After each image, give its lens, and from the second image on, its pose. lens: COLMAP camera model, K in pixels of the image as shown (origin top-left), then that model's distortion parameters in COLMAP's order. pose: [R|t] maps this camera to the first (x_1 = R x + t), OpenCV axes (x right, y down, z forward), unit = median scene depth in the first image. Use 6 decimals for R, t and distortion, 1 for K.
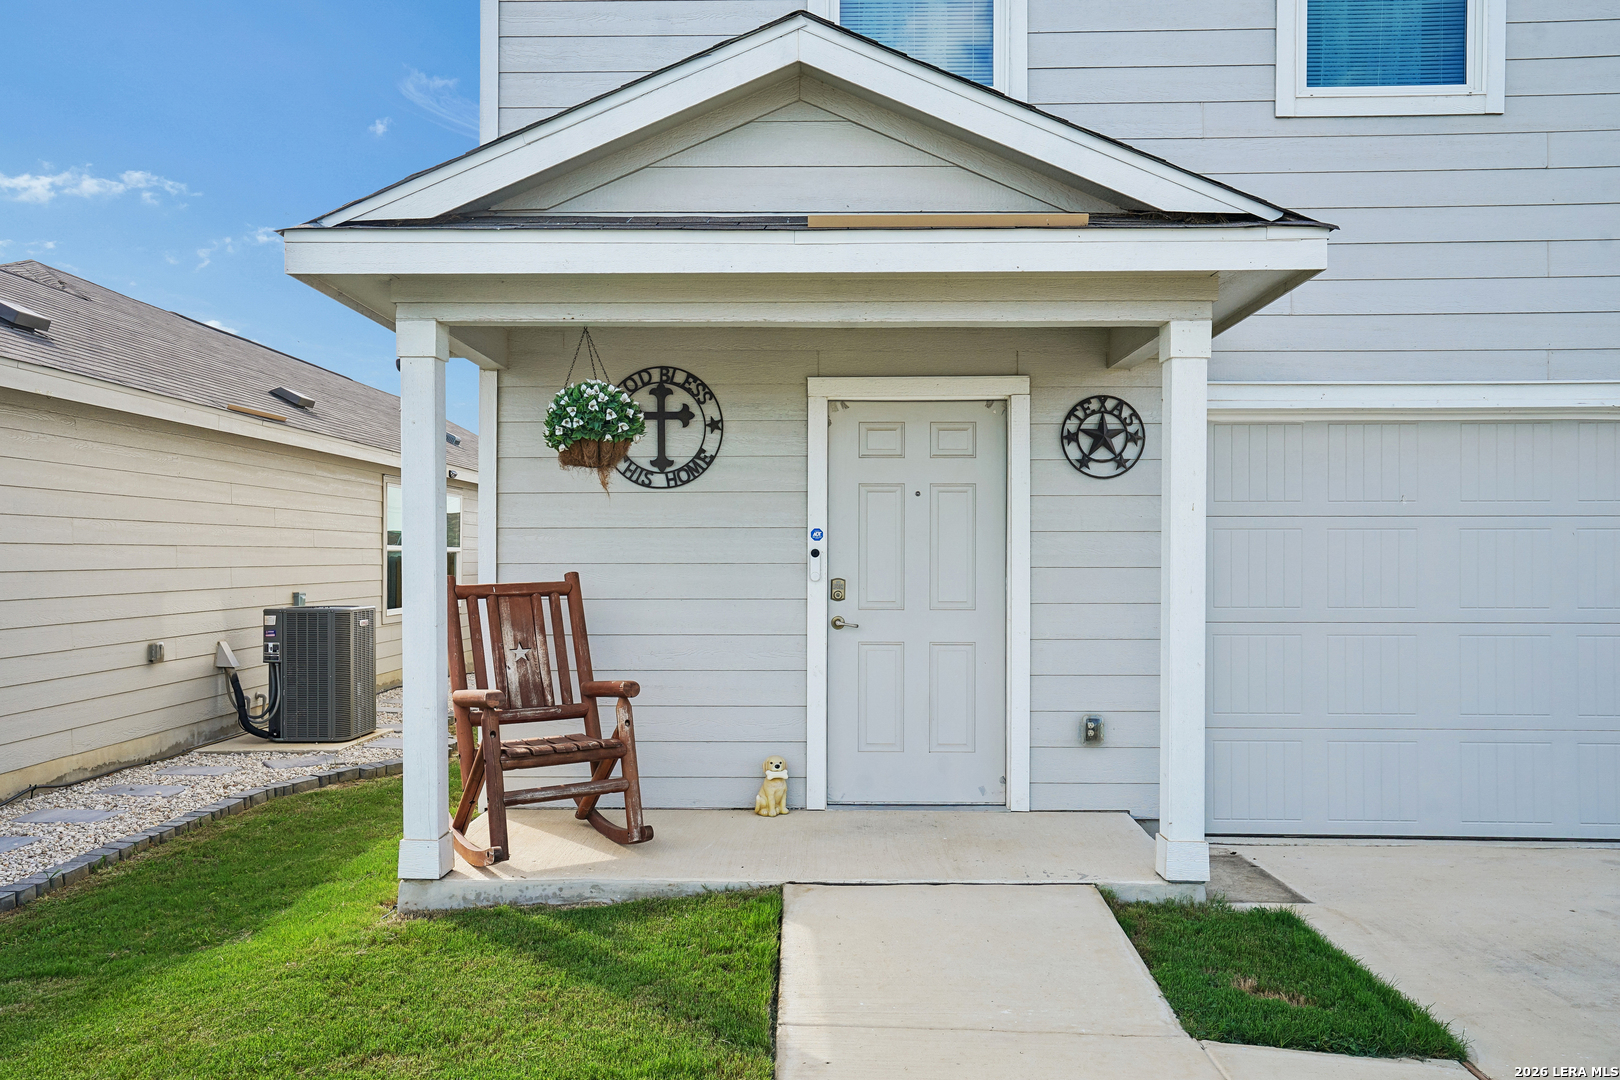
lens RADIAL K [[1152.9, 0, 825.1], [0, 1152.9, 565.7], [0, 0, 1]] dist [0.001852, 0.010807]
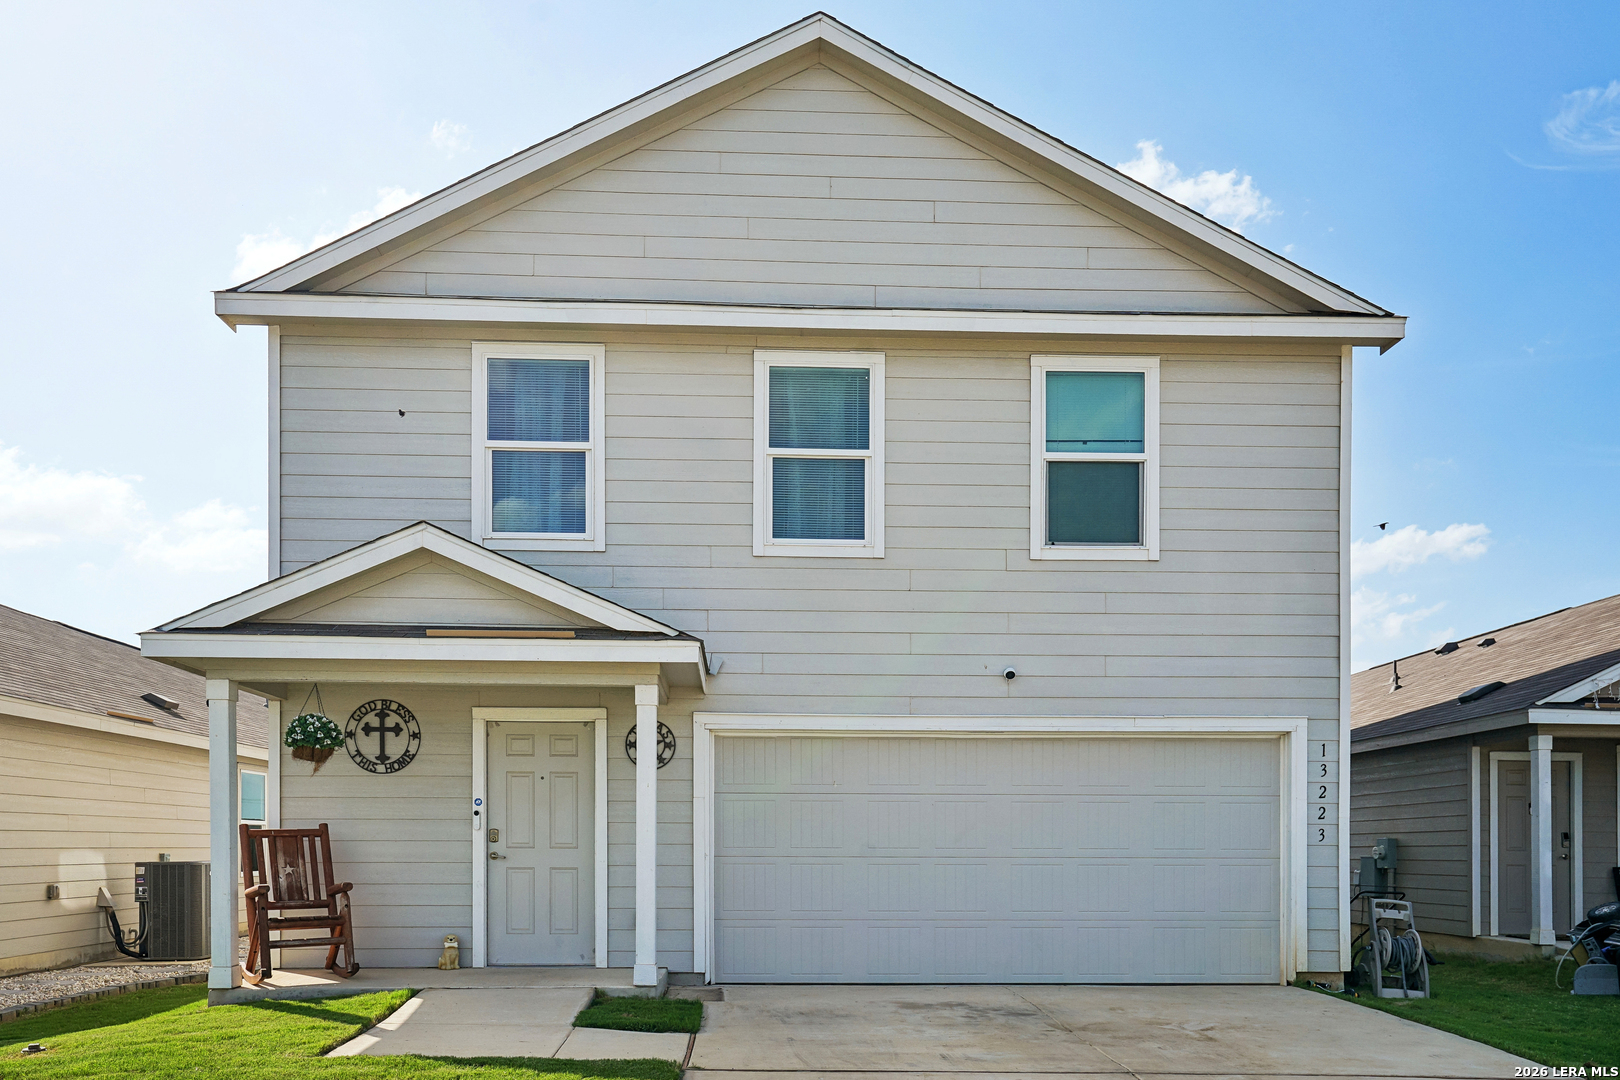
lens RADIAL K [[1152.9, 0, 807.7], [0, 1152.9, 864.5], [0, 0, 1]] dist [0.001852, 0.010807]
pose [[0.997602, 0.001780, 0.069193, 0.351052], [-0.002128, 0.999985, 0.004958, 0.053635], [-0.069183, -0.005094, 0.997591, -0.689493]]
